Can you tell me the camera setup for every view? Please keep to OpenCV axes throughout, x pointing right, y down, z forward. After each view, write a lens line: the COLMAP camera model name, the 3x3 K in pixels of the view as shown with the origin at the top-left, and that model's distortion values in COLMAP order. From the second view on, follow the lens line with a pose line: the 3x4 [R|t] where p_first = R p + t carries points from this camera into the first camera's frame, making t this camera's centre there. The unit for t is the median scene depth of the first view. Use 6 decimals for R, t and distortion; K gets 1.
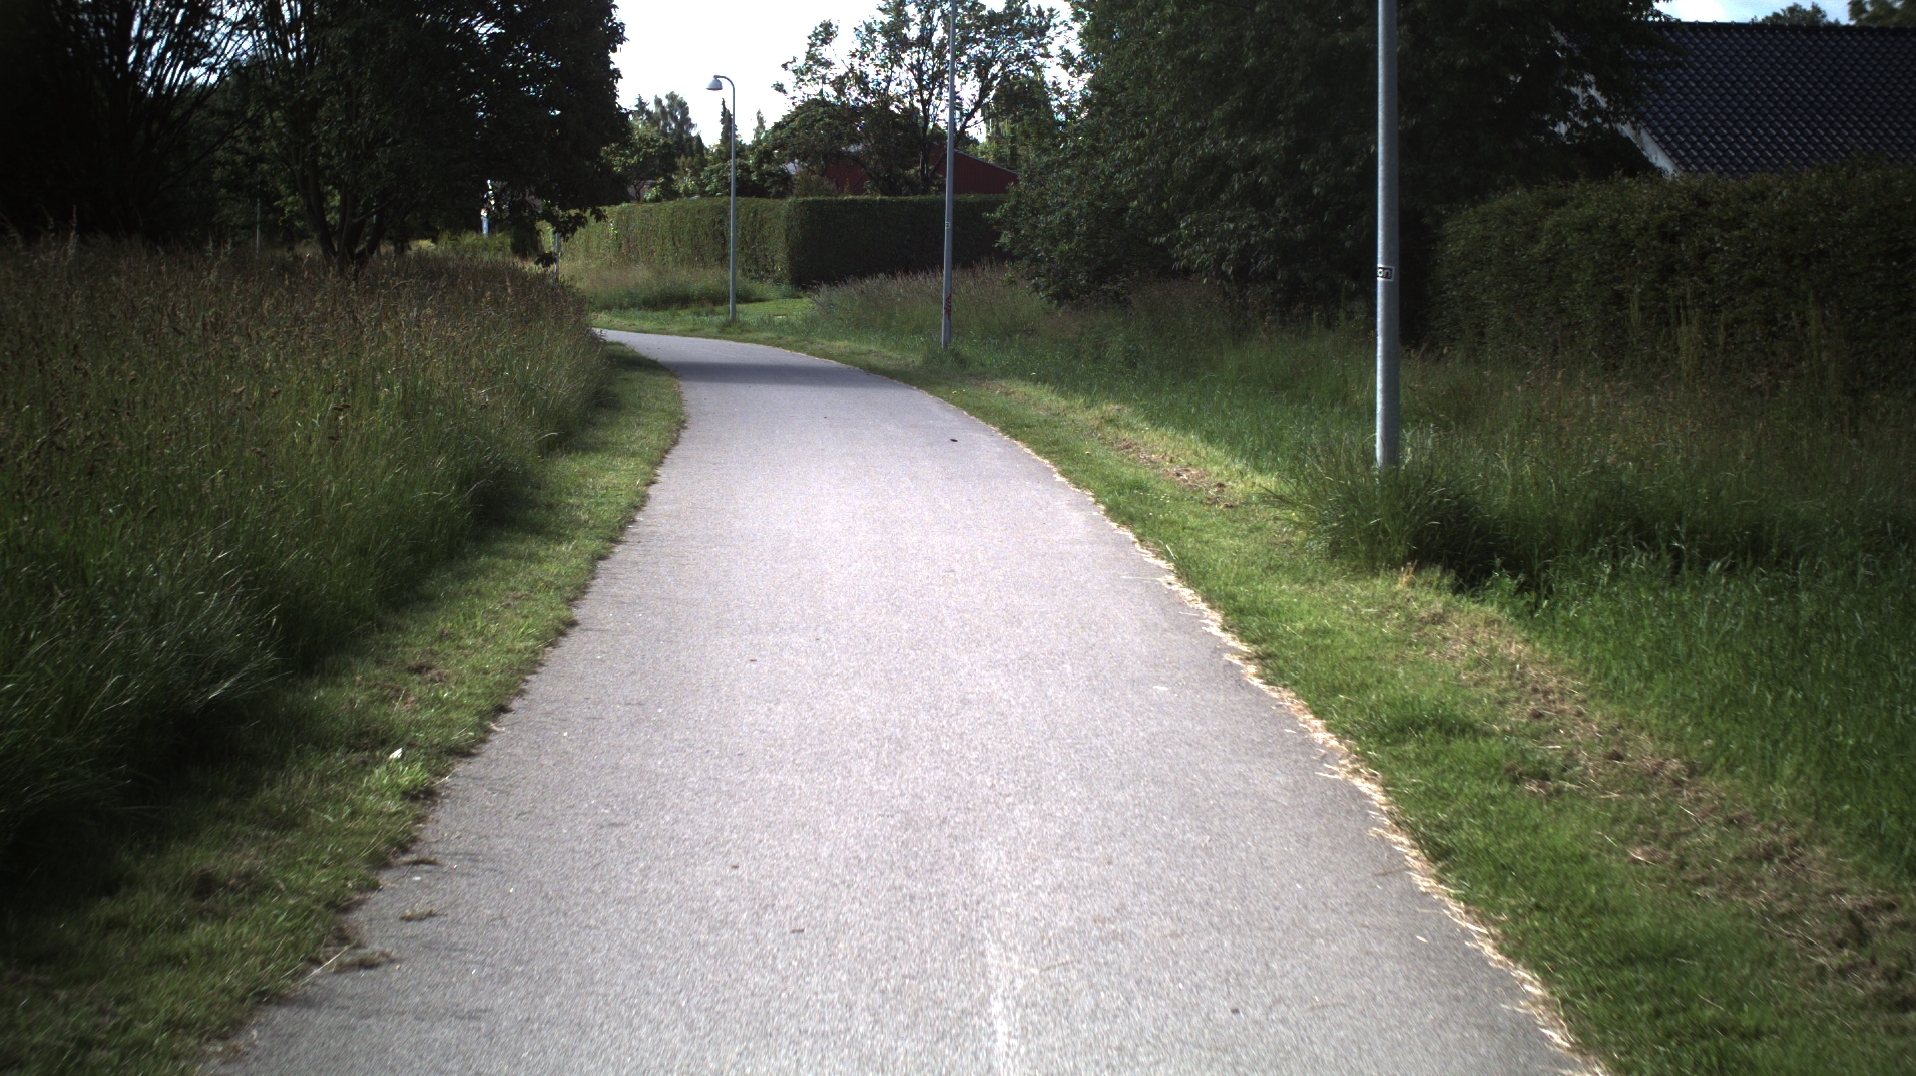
lens RADIAL K [[3333.0, 0, 958.0], [0, 3333.0, 538.0], [0, 0, 1]] dist [-0.217832, 0.094215]
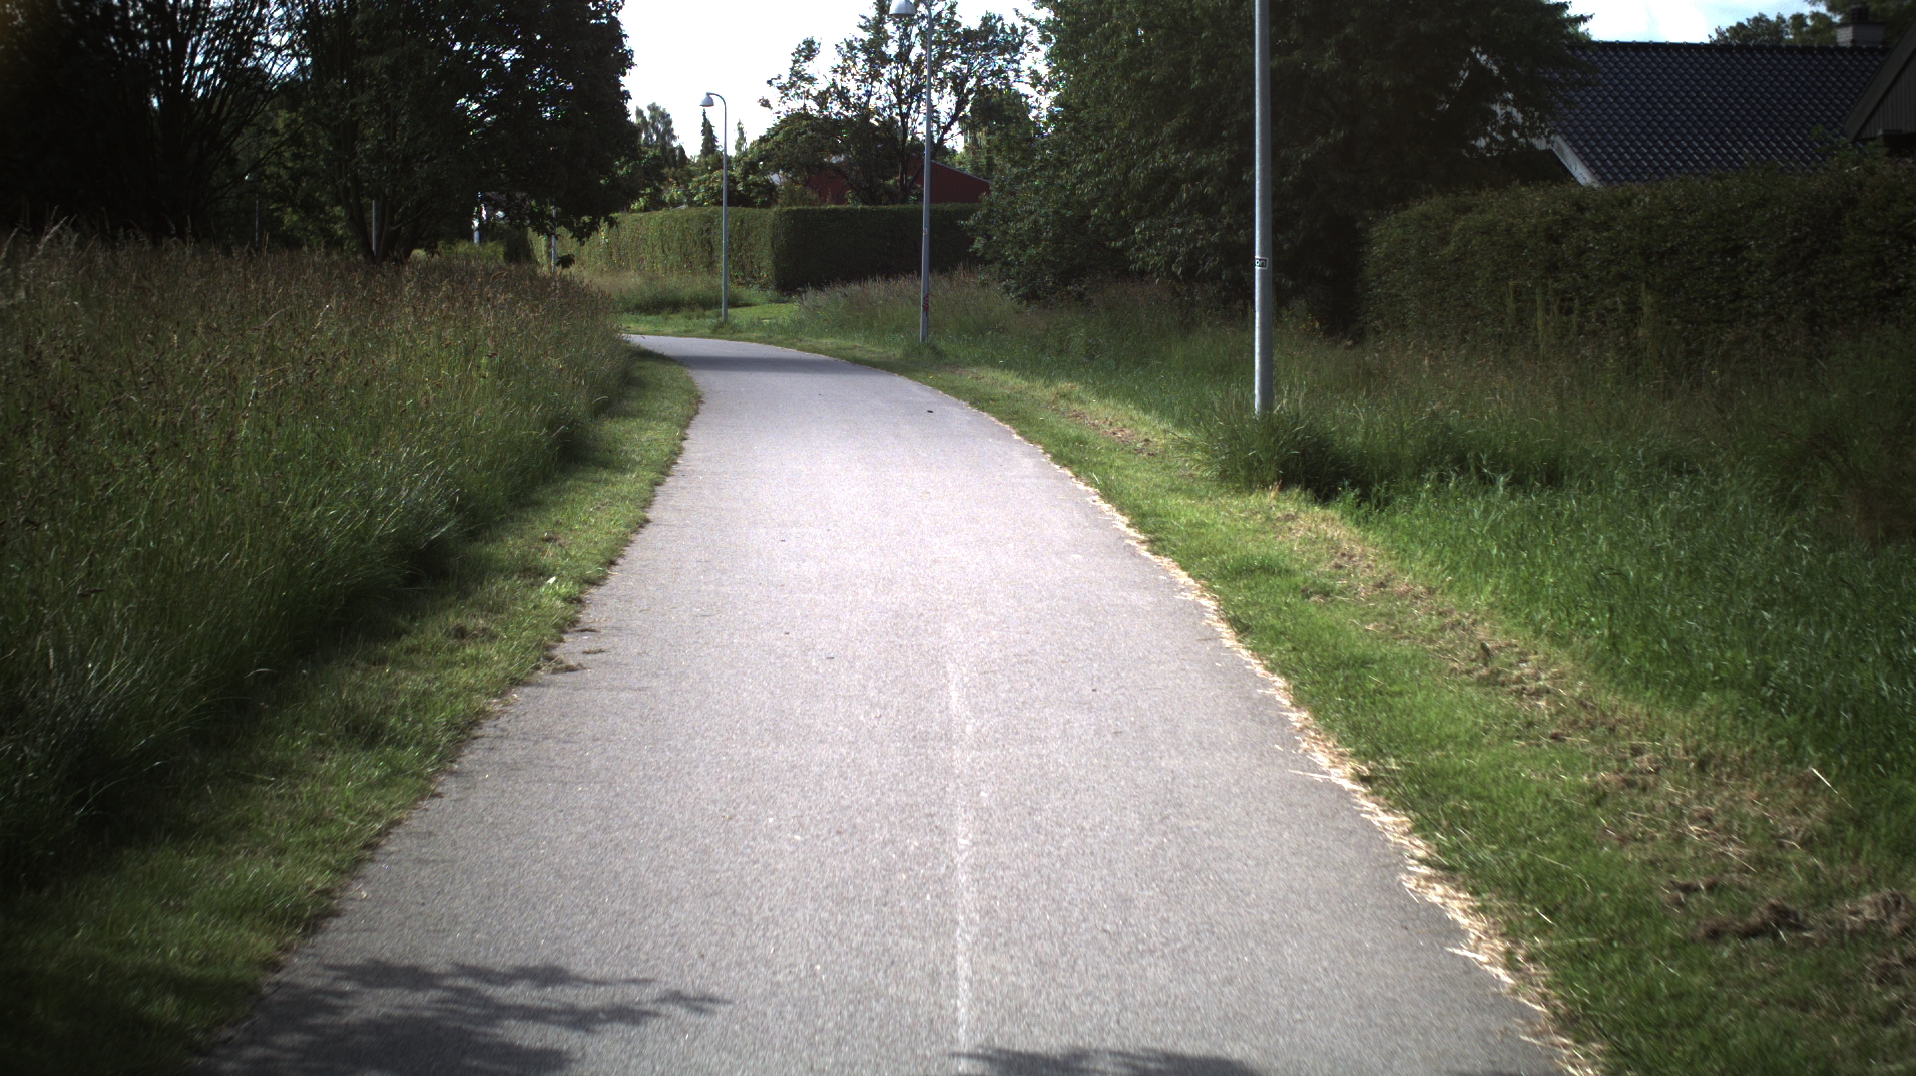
lens RADIAL K [[3333.0, 0, 958.0], [0, 3333.0, 538.0], [0, 0, 1]] dist [-0.217832, 0.094215]
pose [[0.999976, -0.003230, 0.006165, 0.000557], [0.003246, 0.999991, -0.002703, 0.008732], [-0.006156, 0.002723, 0.999977, -0.084626]]
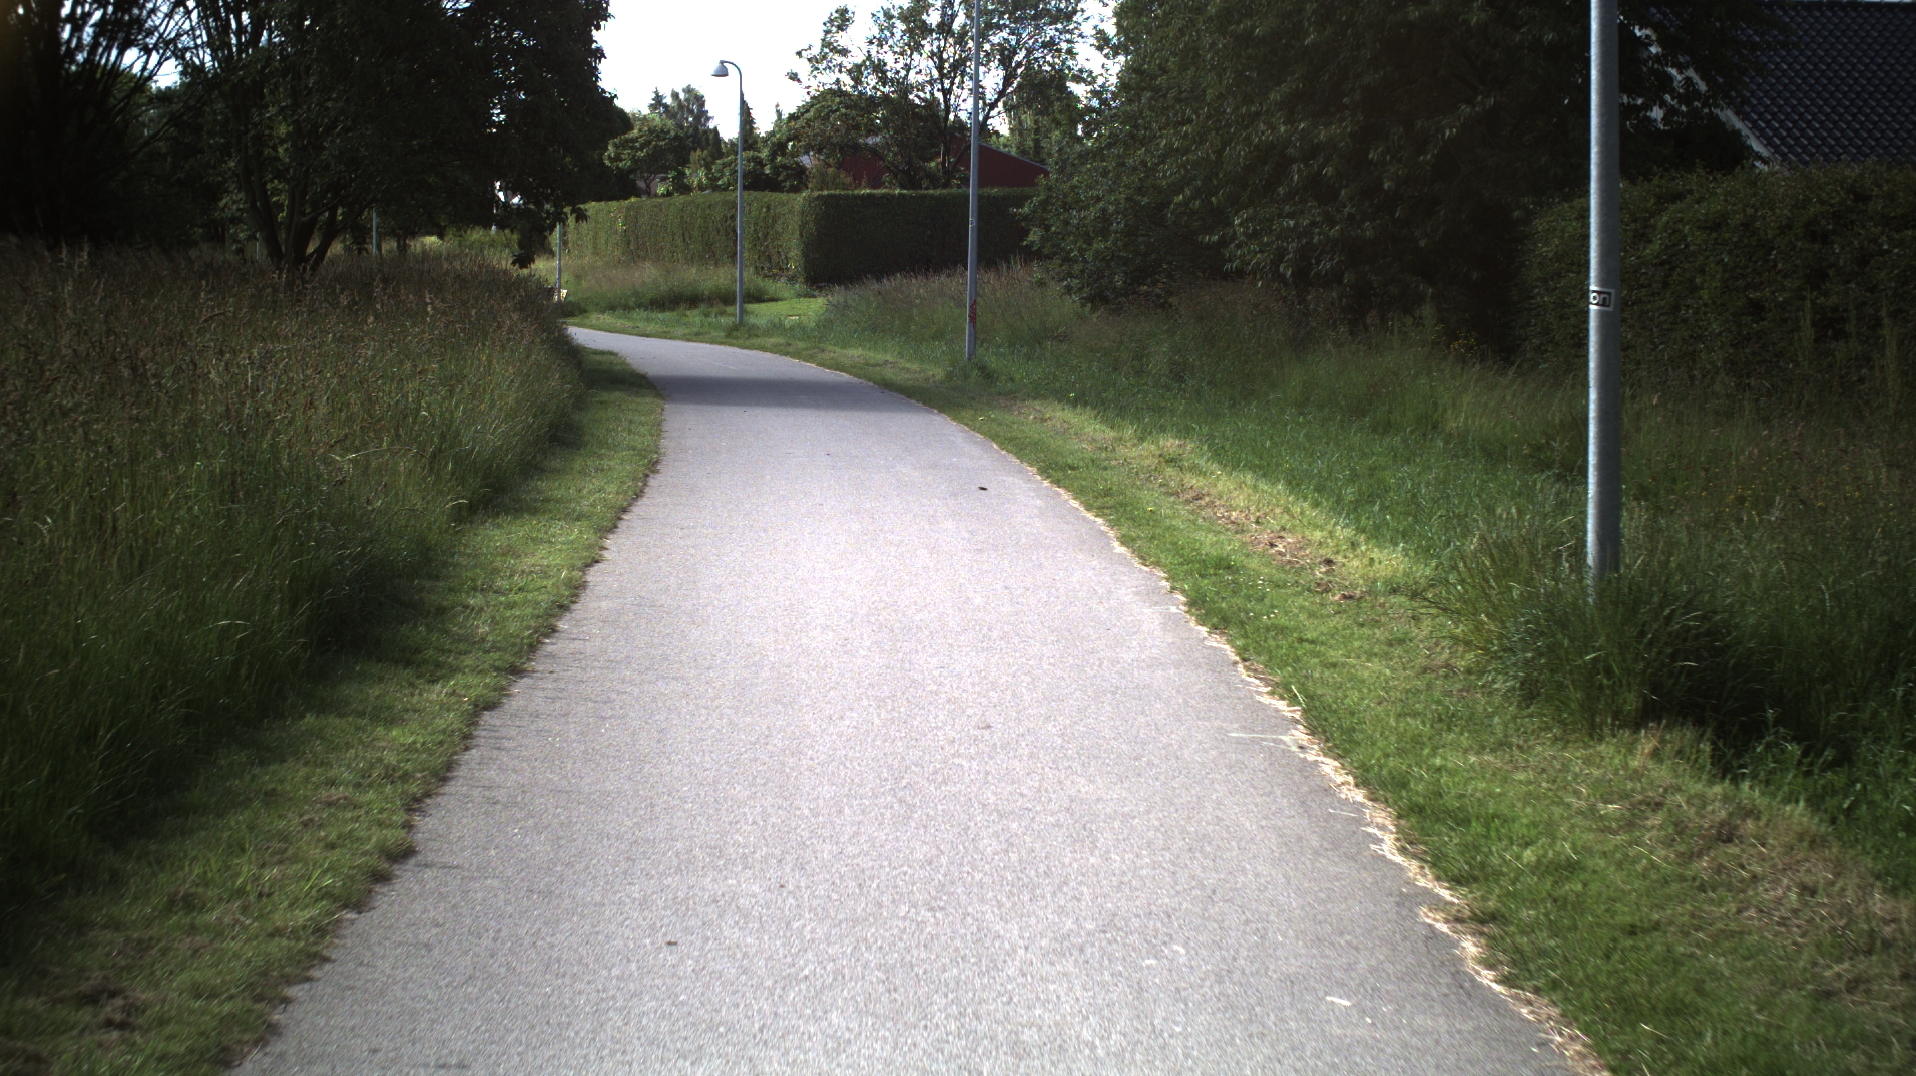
lens RADIAL K [[3333.0, 0, 958.0], [0, 3333.0, 538.0], [0, 0, 1]] dist [-0.217832, 0.094215]
pose [[0.999978, -0.001562, -0.006489, -0.000956], [0.001574, 0.999997, 0.001860, -0.008673], [0.006486, -0.001870, 0.999977, 0.084389]]
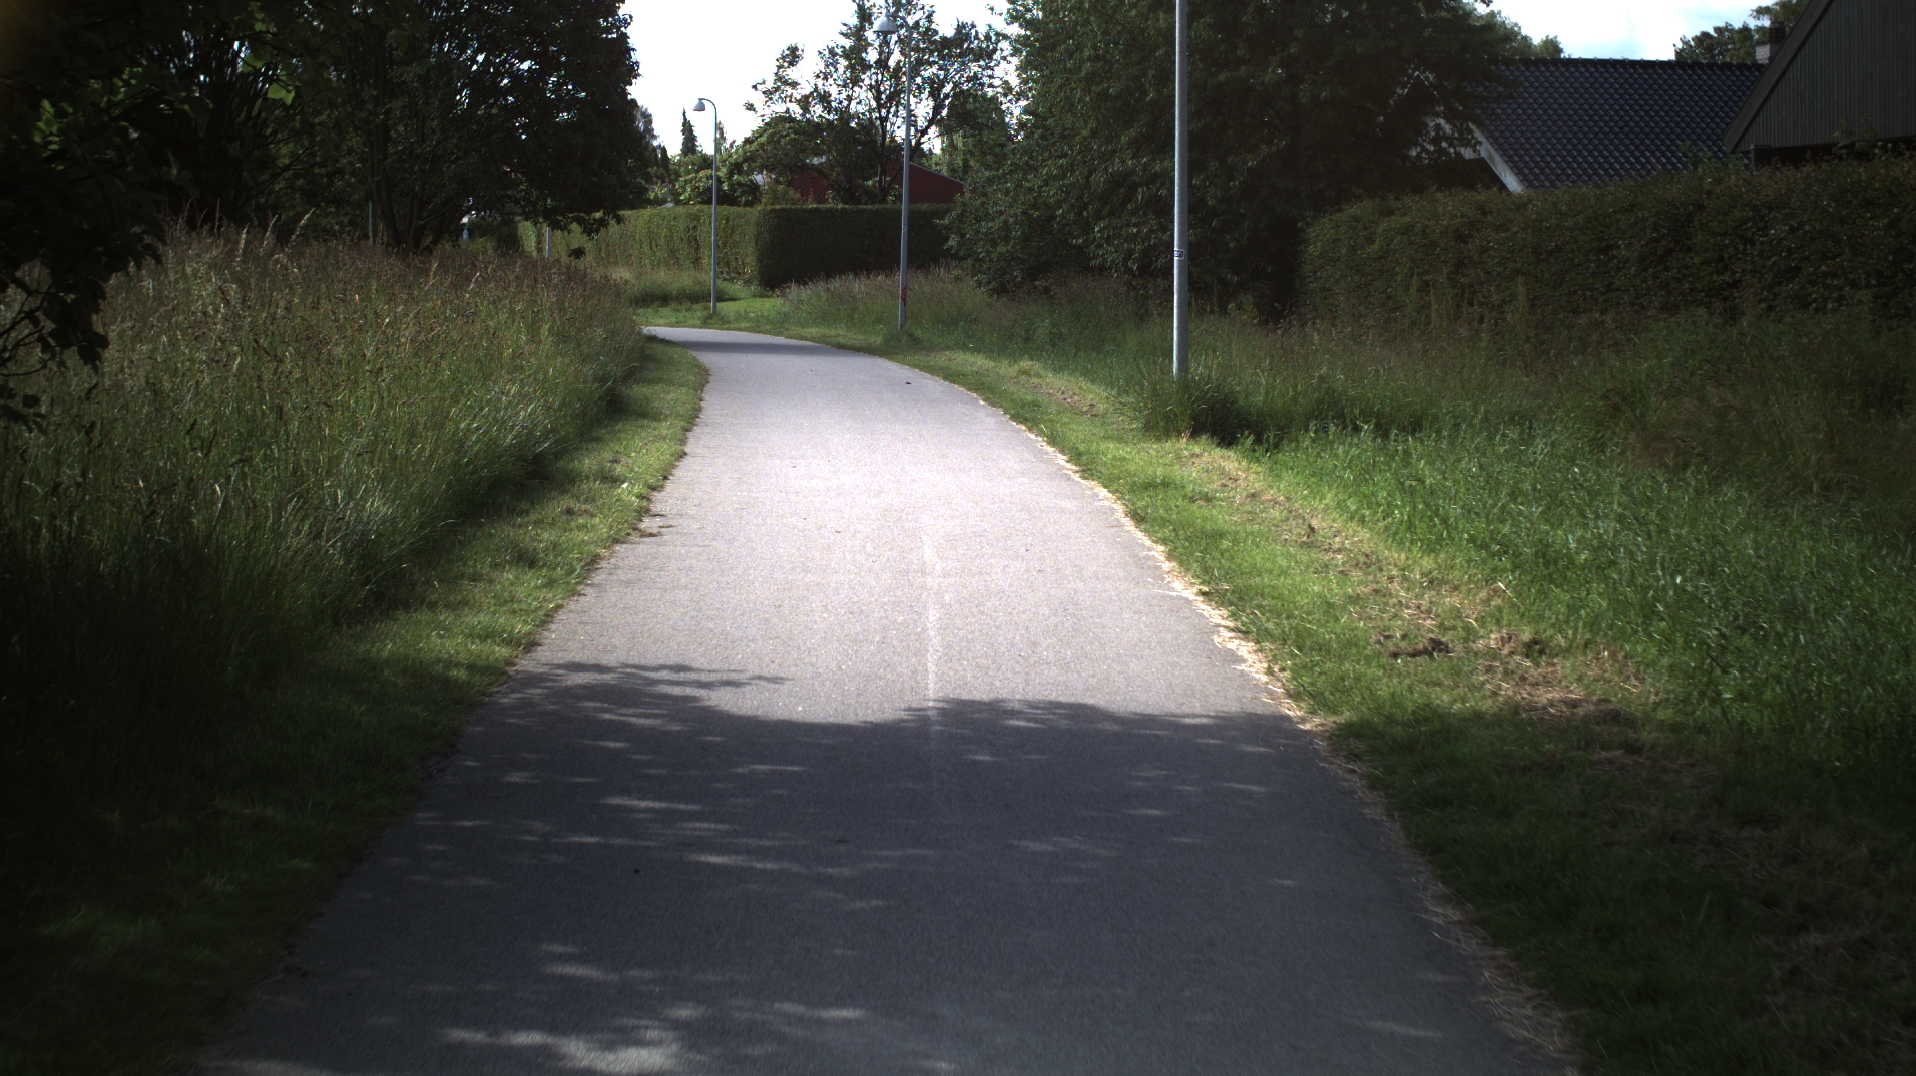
lens RADIAL K [[3333.0, 0, 958.0], [0, 3333.0, 538.0], [0, 0, 1]] dist [-0.217832, 0.094215]
pose [[0.999896, 0.003671, 0.013916, 0.000176], [-0.003632, 0.999989, -0.002869, 0.017452], [-0.013926, 0.002819, 0.999899, -0.168885]]
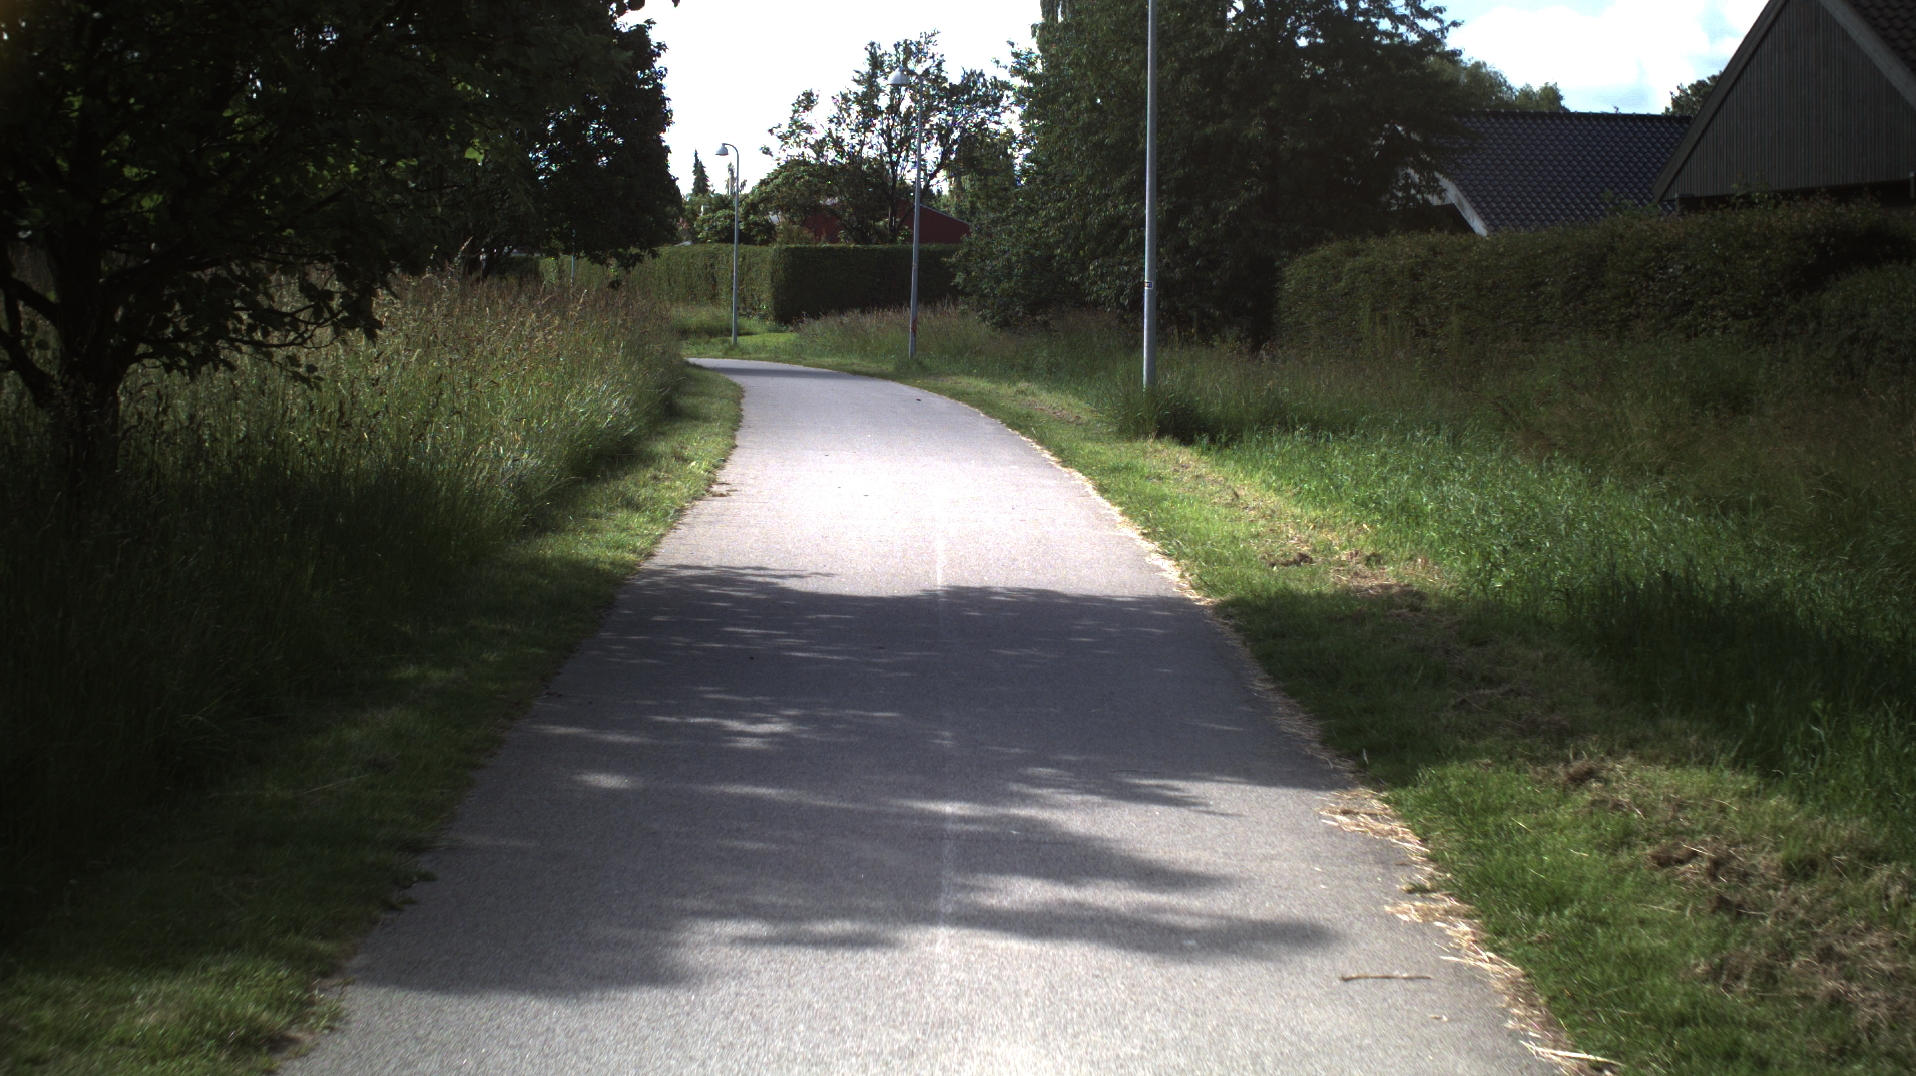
lens RADIAL K [[3333.0, 0, 958.0], [0, 3333.0, 538.0], [0, 0, 1]] dist [-0.217832, 0.094215]
pose [[0.999863, 0.011204, 0.012203, -0.000505], [-0.011018, 0.999823, -0.015219, 0.026817], [-0.012371, 0.015082, 0.999810, -0.253194]]
